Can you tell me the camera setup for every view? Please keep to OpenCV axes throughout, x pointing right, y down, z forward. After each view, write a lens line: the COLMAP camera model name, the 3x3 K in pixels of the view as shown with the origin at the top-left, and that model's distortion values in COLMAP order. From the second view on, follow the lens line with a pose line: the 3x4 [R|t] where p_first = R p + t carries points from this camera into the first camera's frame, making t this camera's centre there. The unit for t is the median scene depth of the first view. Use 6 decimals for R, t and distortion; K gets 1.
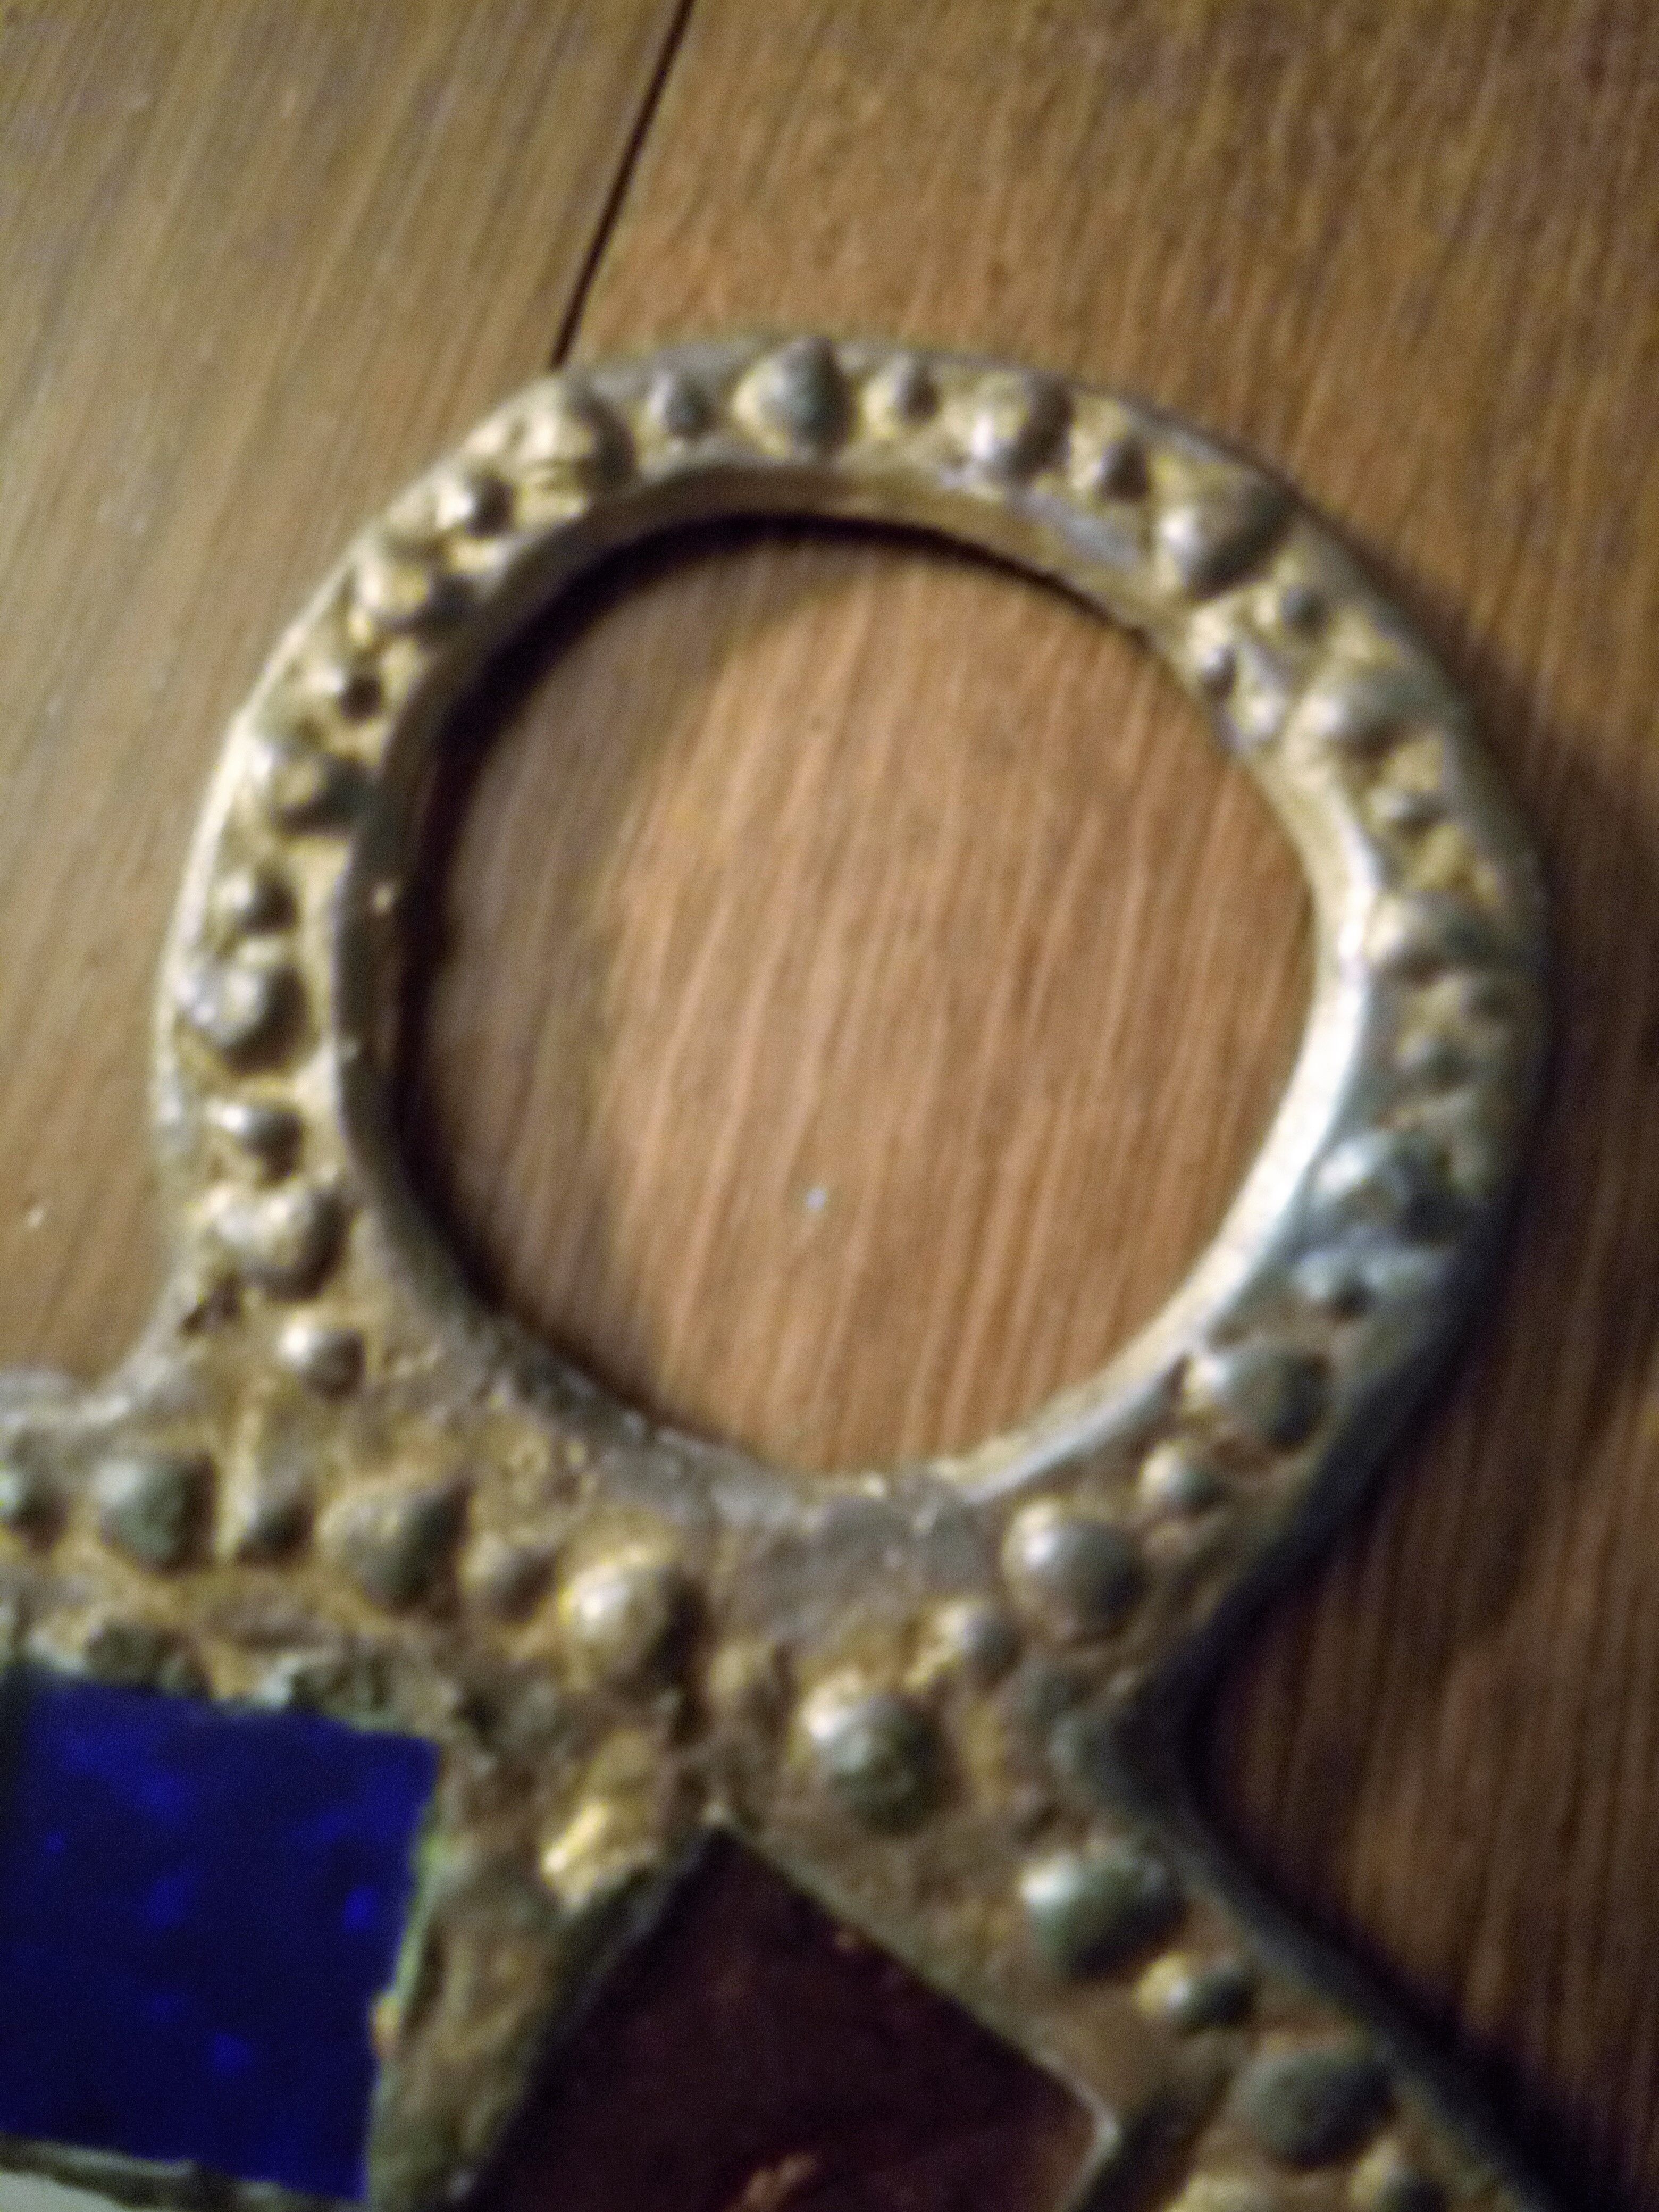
lens RADIAL K [[1711.7, 0, 829.5], [0, 1711.7, 1106.0], [0, 0, 1]] dist [0.103585, -0.153567]
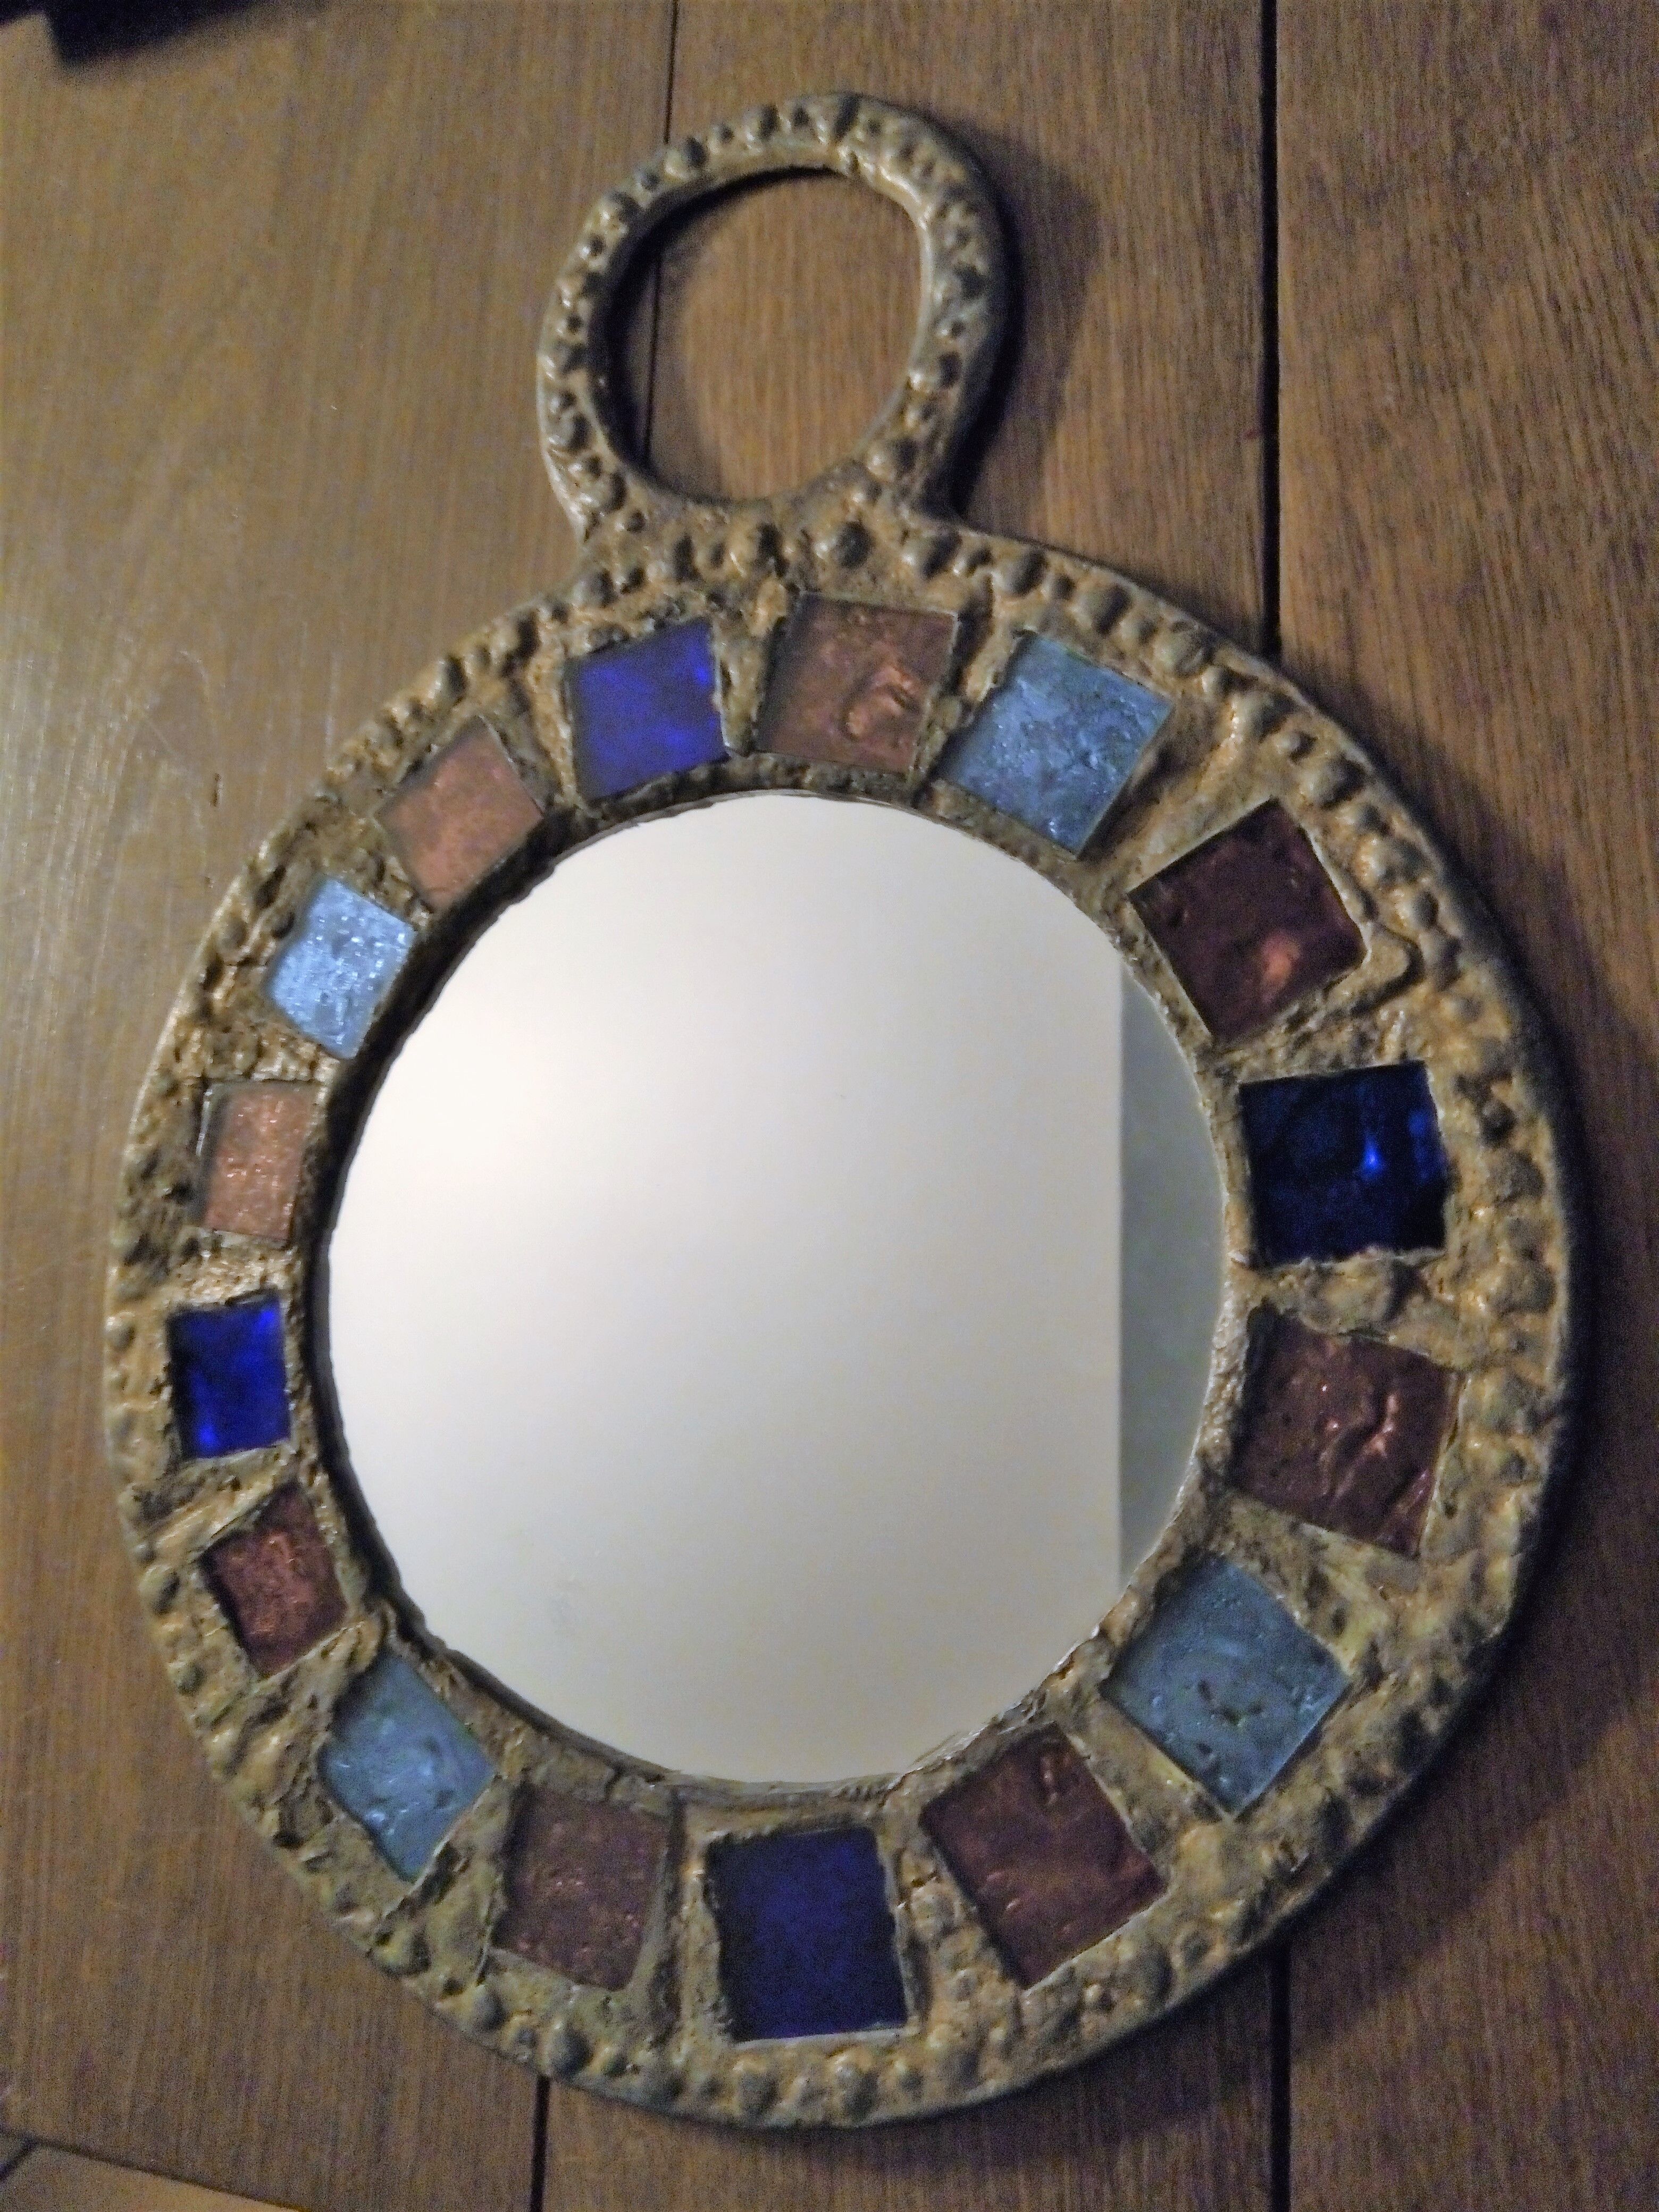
lens RADIAL K [[1711.7, 0, 829.5], [0, 1711.7, 1106.0], [0, 0, 1]] dist [0.103585, -0.153567]
pose [[0.907665, -0.351261, -0.229694, 0.305784], [0.322095, 0.933876, -0.155339, 1.540241], [0.269070, 0.067013, 0.960786, -1.513822]]
